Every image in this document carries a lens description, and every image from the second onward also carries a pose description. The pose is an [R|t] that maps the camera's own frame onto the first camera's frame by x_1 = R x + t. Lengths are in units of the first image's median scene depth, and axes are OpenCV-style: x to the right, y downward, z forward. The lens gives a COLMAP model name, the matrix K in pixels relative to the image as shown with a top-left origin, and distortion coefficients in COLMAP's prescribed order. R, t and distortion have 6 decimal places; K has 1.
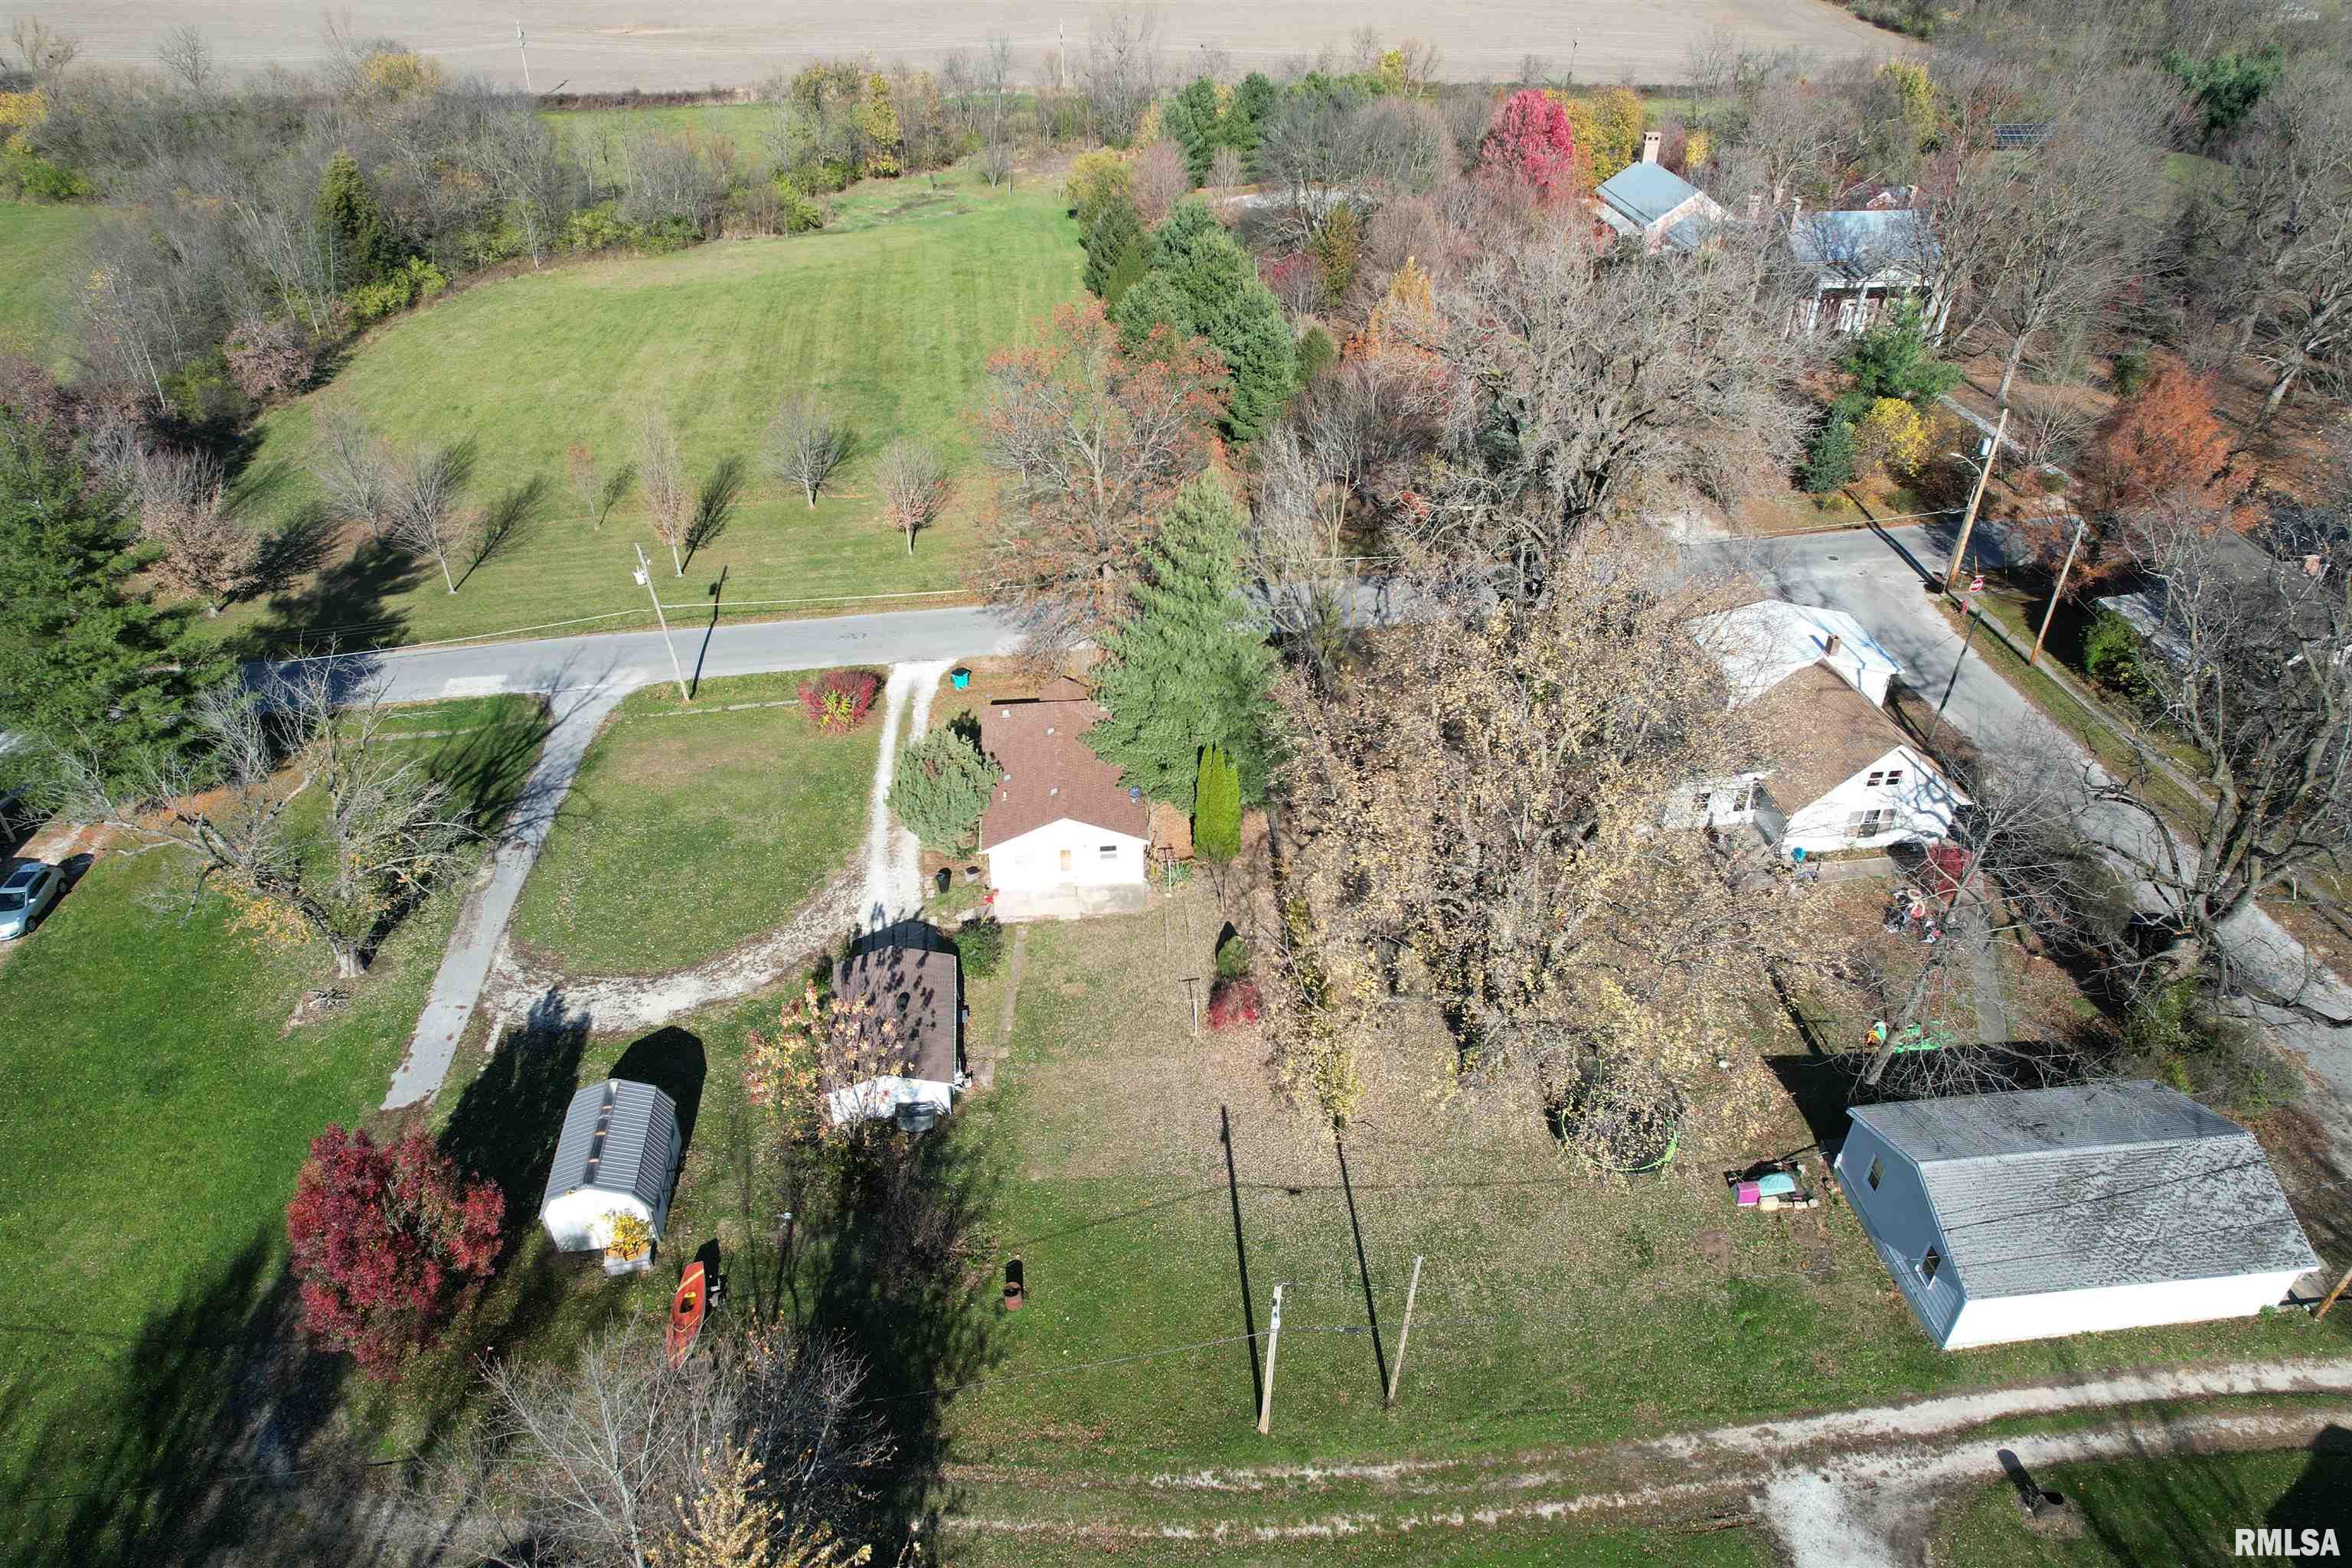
lens RADIAL K [[1504.3, 0, 1181.2], [0, 1504.3, 779.3], [0, 0, 1]] dist [-0.074205, 0.061894]
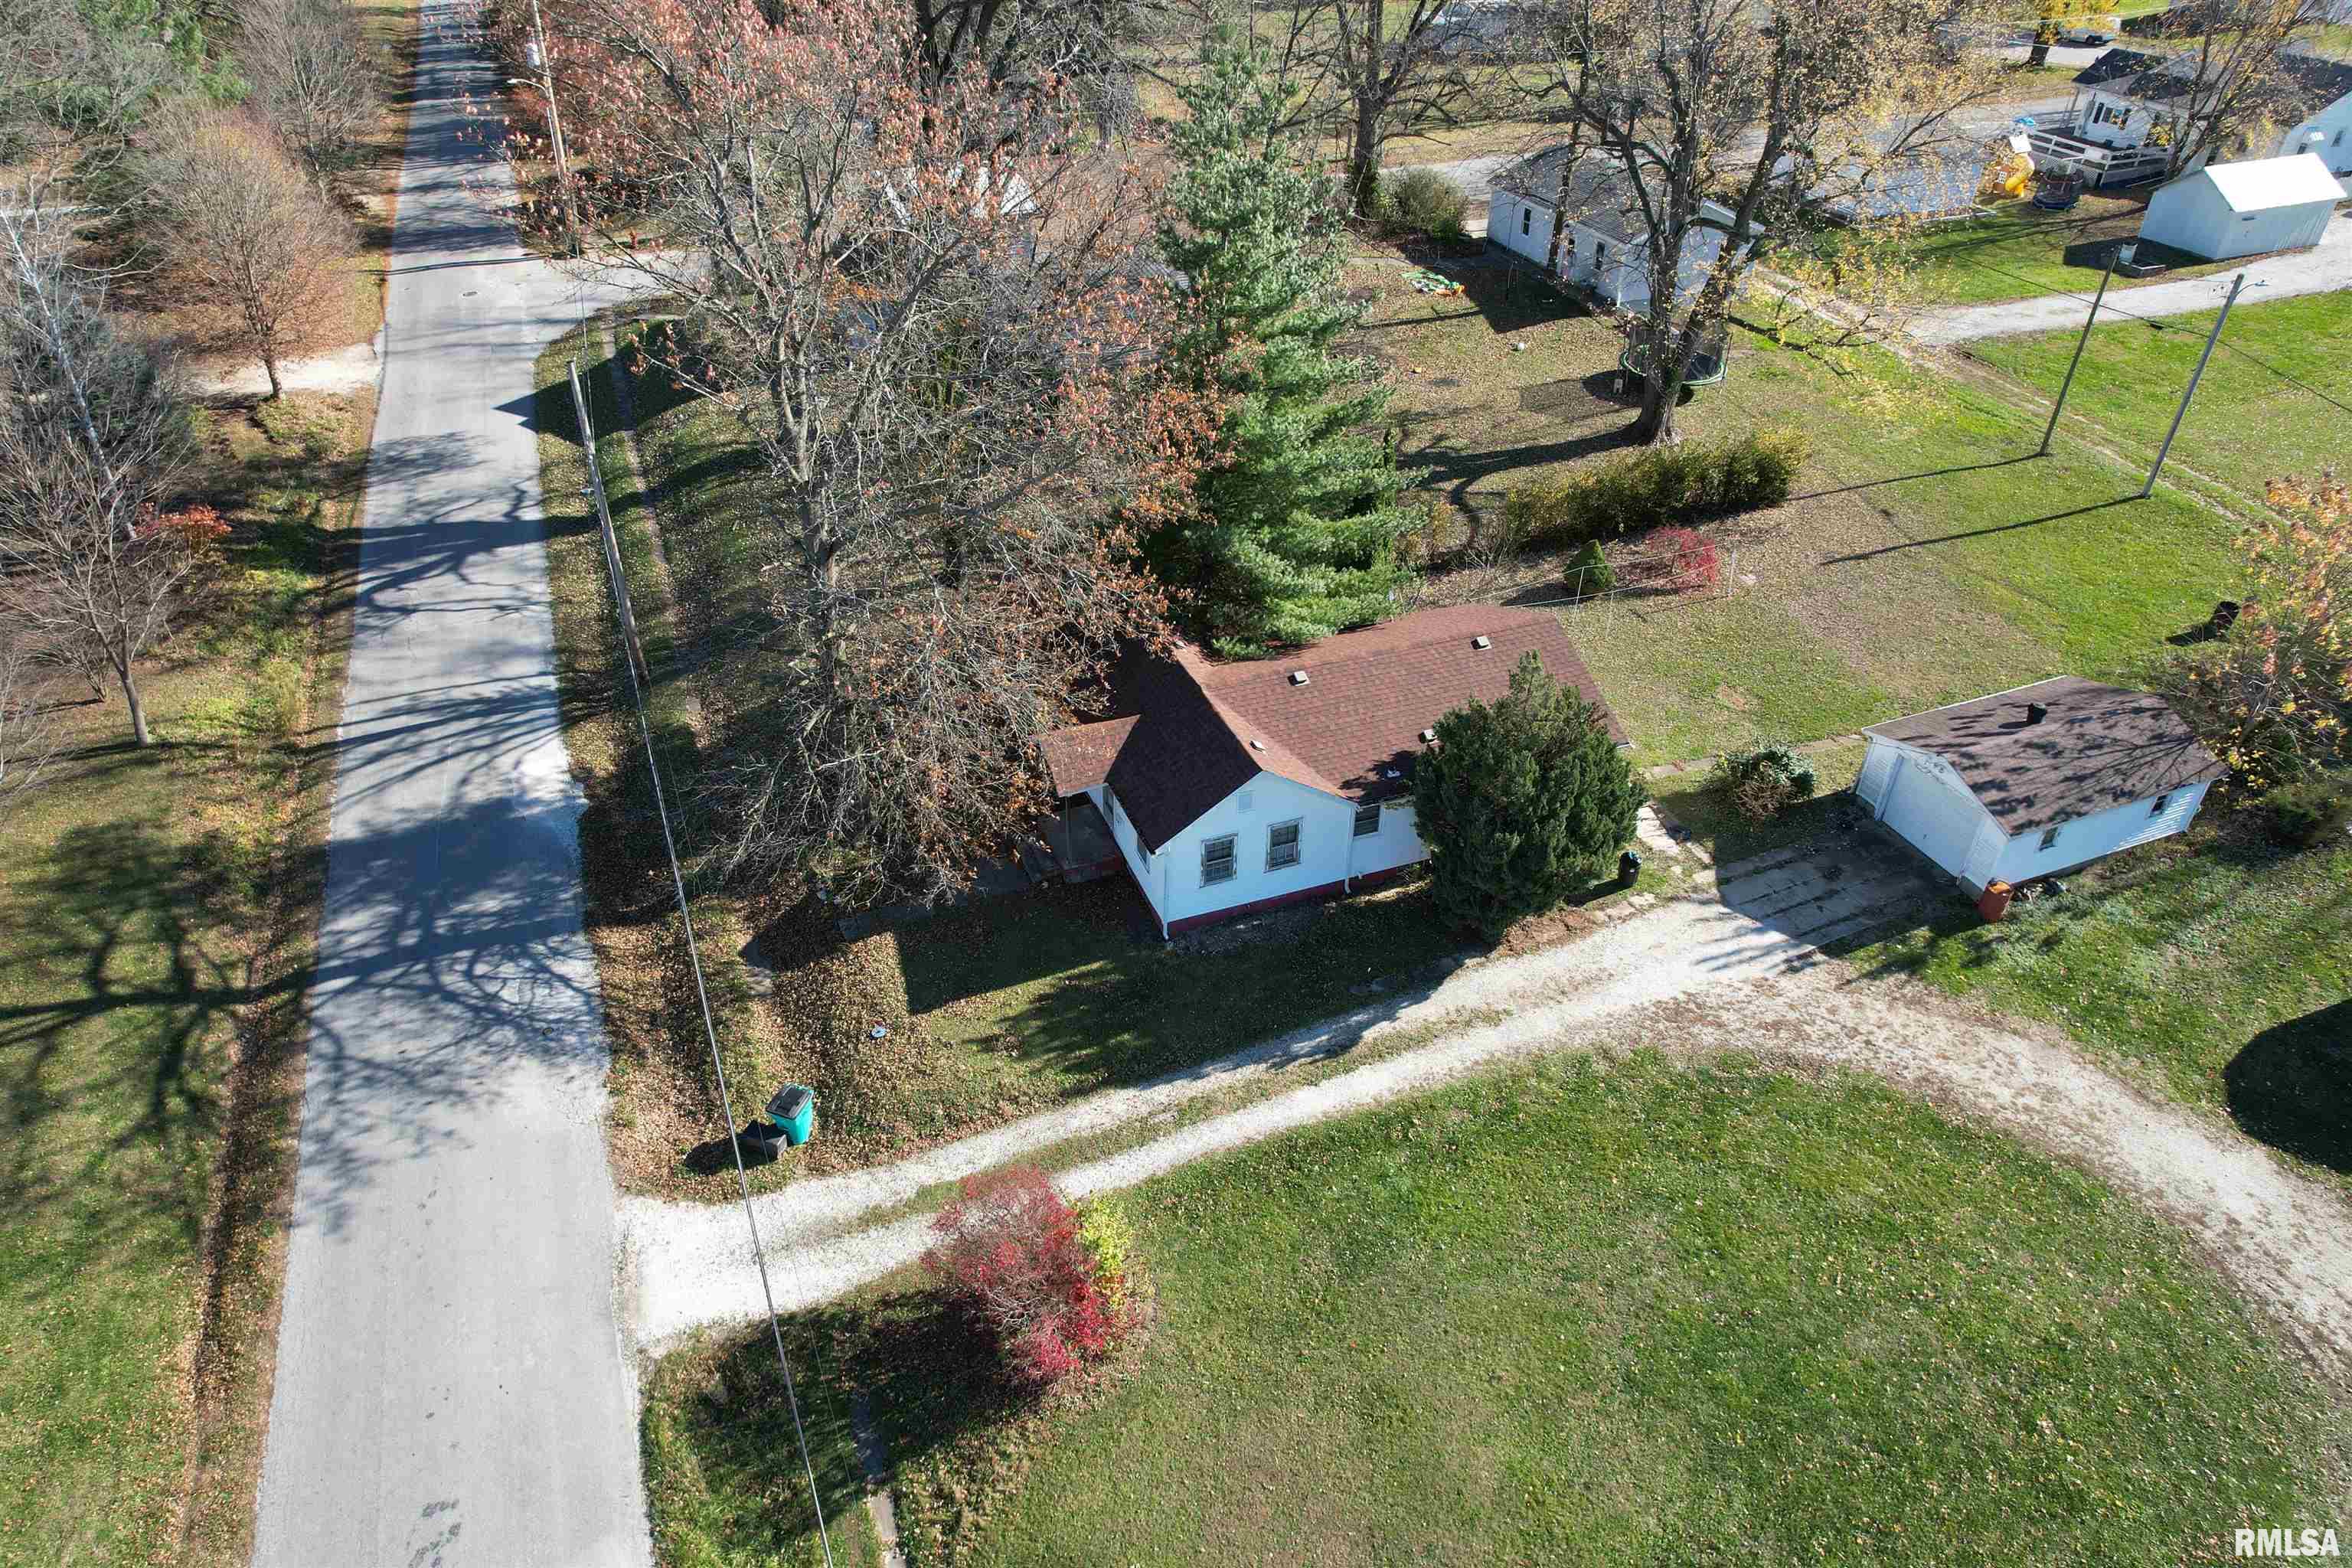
lens RADIAL K [[1504.3, 0, 1162.6], [0, 1504.3, 793.4], [0, 0, 1]] dist [-0.074205, 0.061894]
pose [[-0.252622, -0.569441, 0.782253, -0.539212], [0.550670, 0.580152, 0.600156, -0.370599], [-0.795578, 0.582375, 0.167015, 1.078417]]
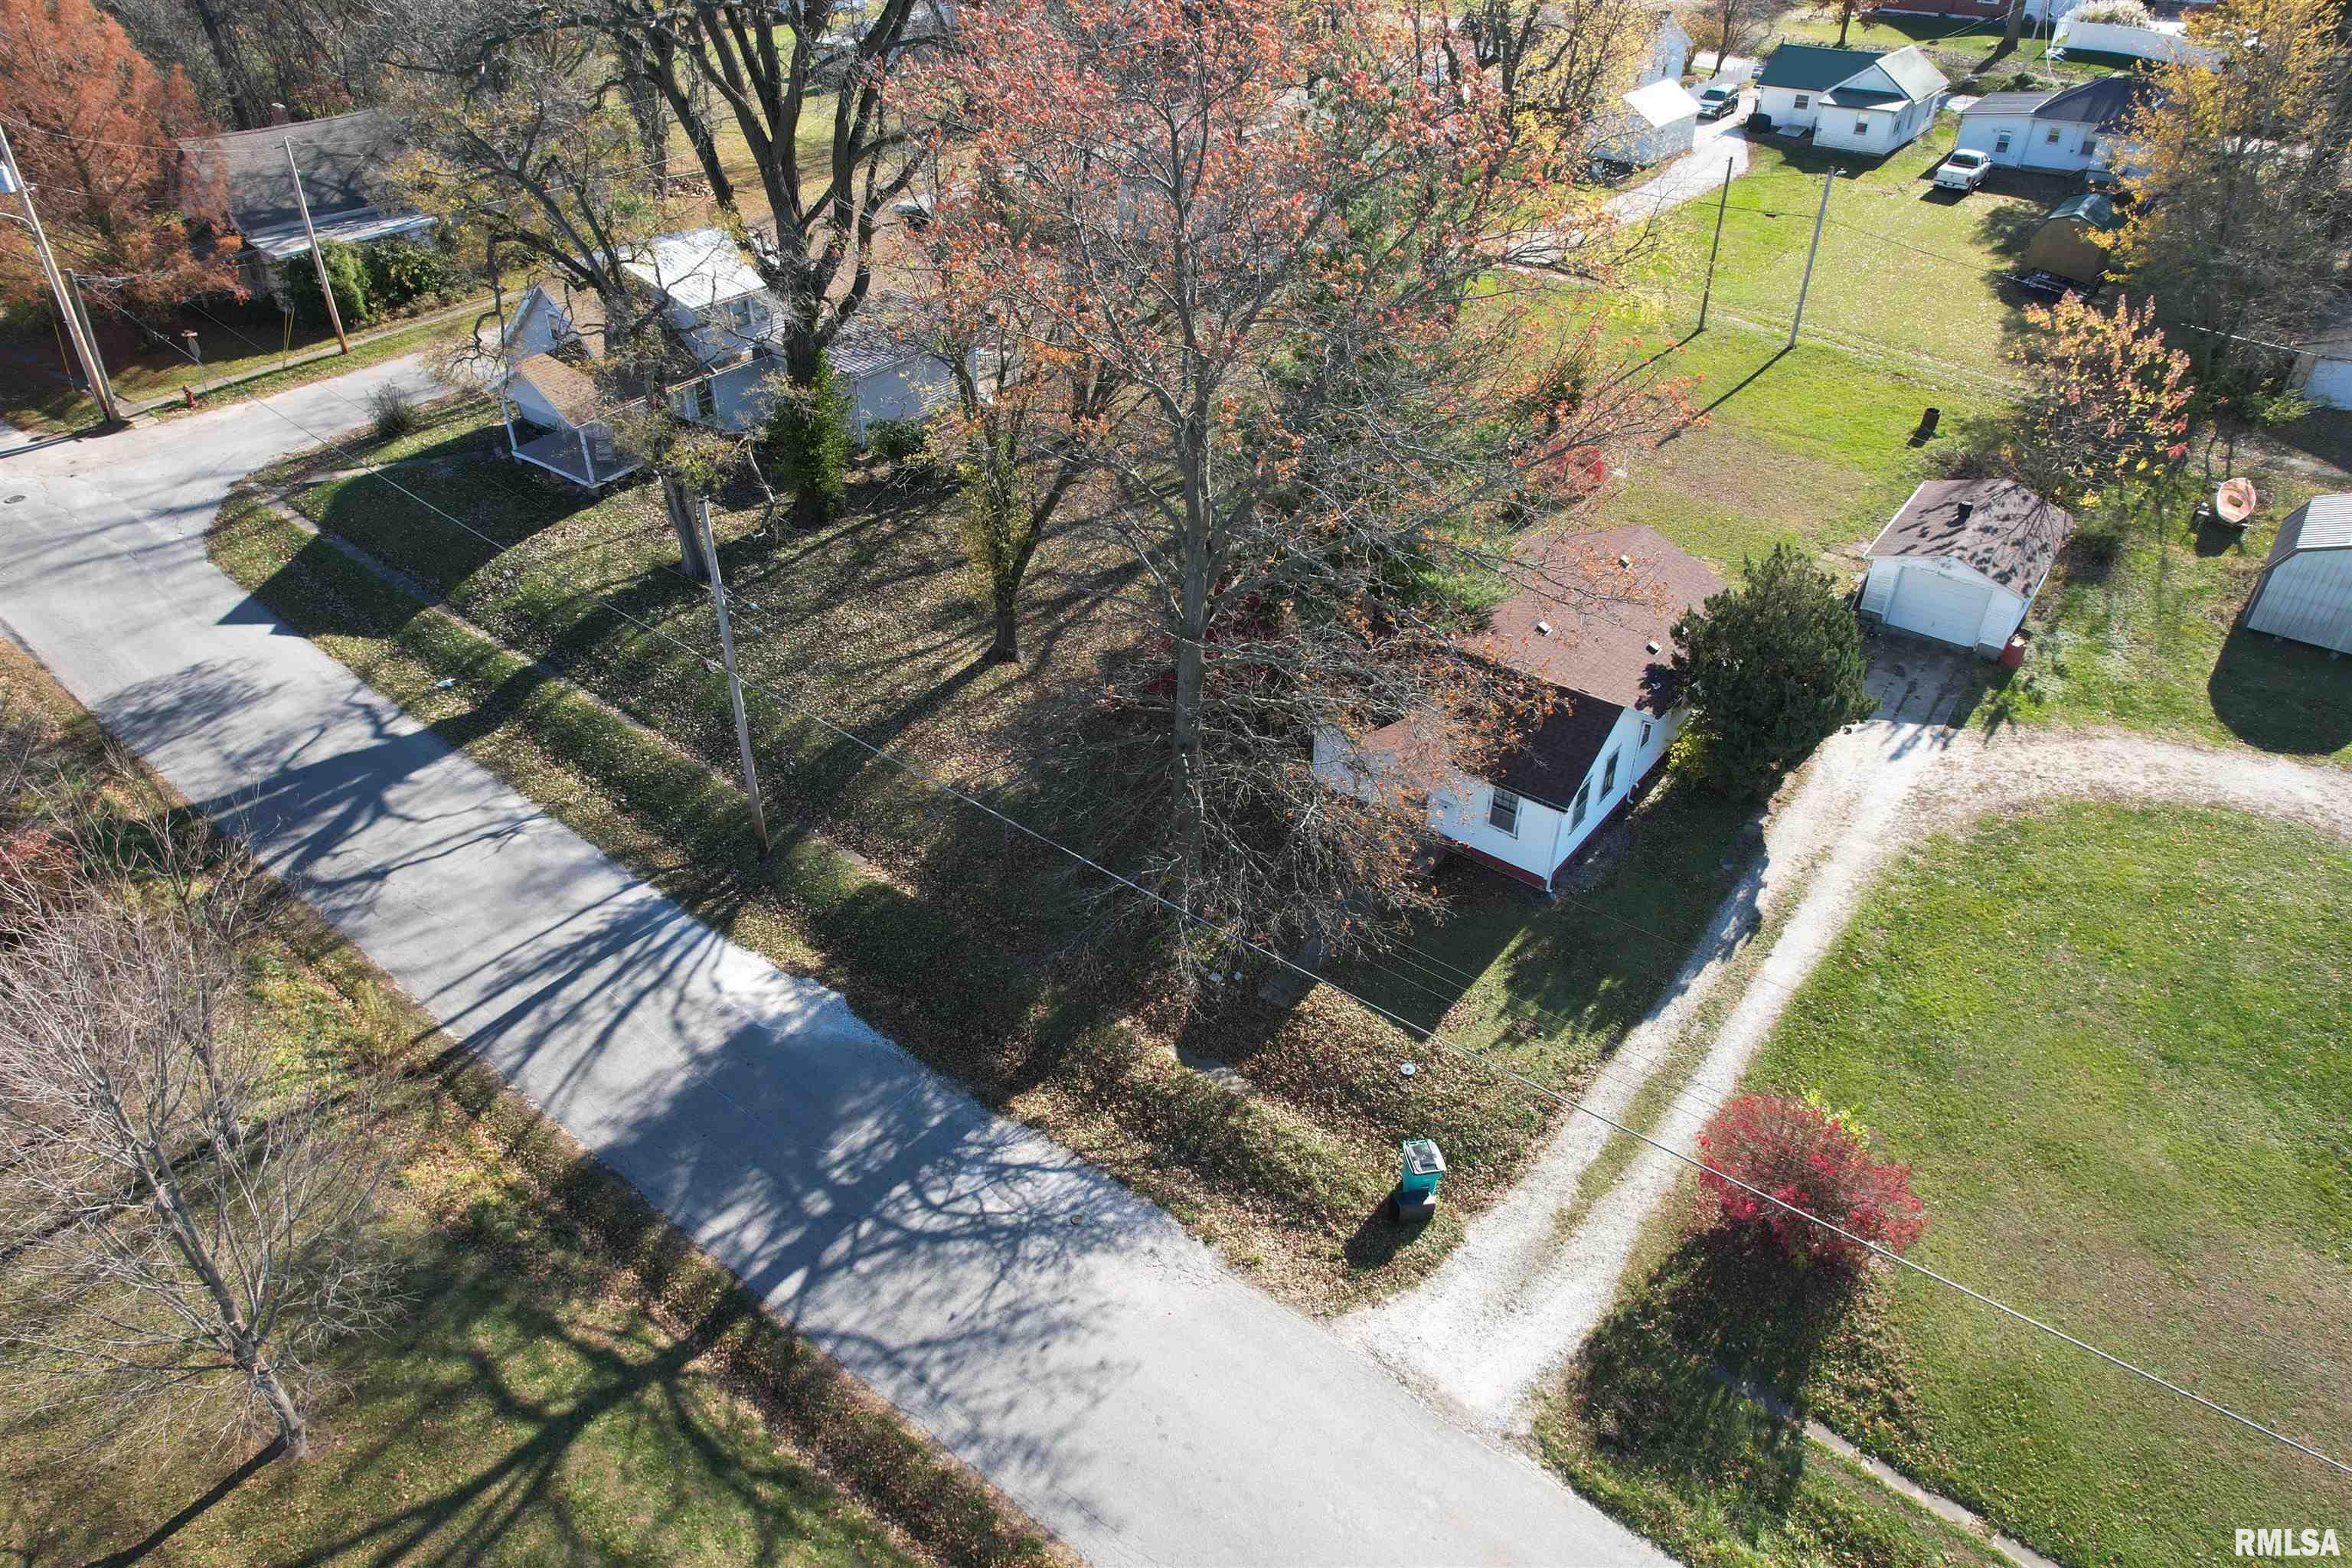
lens RADIAL K [[1504.3, 0, 1174.4], [0, 1504.3, 780.3], [0, 0, 1]] dist [-0.074205, 0.061894]
pose [[-0.716812, -0.400928, 0.570471, -0.355344], [0.398762, 0.435438, 0.807082, -0.551626], [-0.571987, 0.806009, -0.152252, 1.330139]]
